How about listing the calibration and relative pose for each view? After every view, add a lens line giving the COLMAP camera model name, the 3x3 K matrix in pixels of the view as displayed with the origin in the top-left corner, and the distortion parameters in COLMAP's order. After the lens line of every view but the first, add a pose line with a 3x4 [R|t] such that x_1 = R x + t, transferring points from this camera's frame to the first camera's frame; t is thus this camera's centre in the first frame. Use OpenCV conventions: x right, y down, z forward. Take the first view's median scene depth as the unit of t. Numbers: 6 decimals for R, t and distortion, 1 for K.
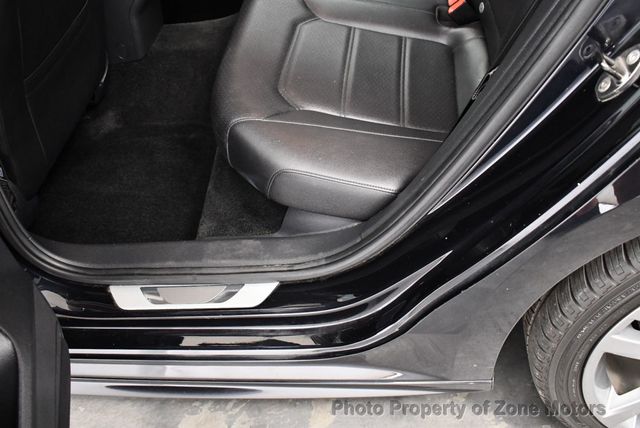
lens RADIAL K [[640.4, 0, 320.0], [0, 640.4, 214.0], [0, 0, 1]] dist [-0.097372, 0.008677]
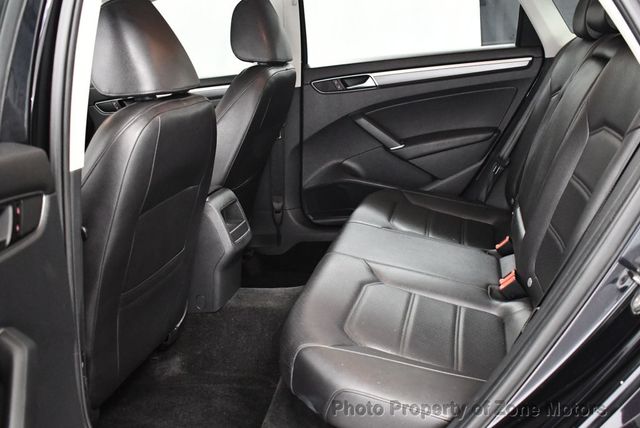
lens RADIAL K [[640.4, 0, 320.0], [0, 640.4, 214.0], [0, 0, 1]] dist [-0.097372, 0.008677]
pose [[0.991533, 0.087799, -0.095672, -0.015375], [-0.123149, 0.869481, -0.478369, 0.141080], [0.041185, 0.486101, 0.872932, -0.054169]]
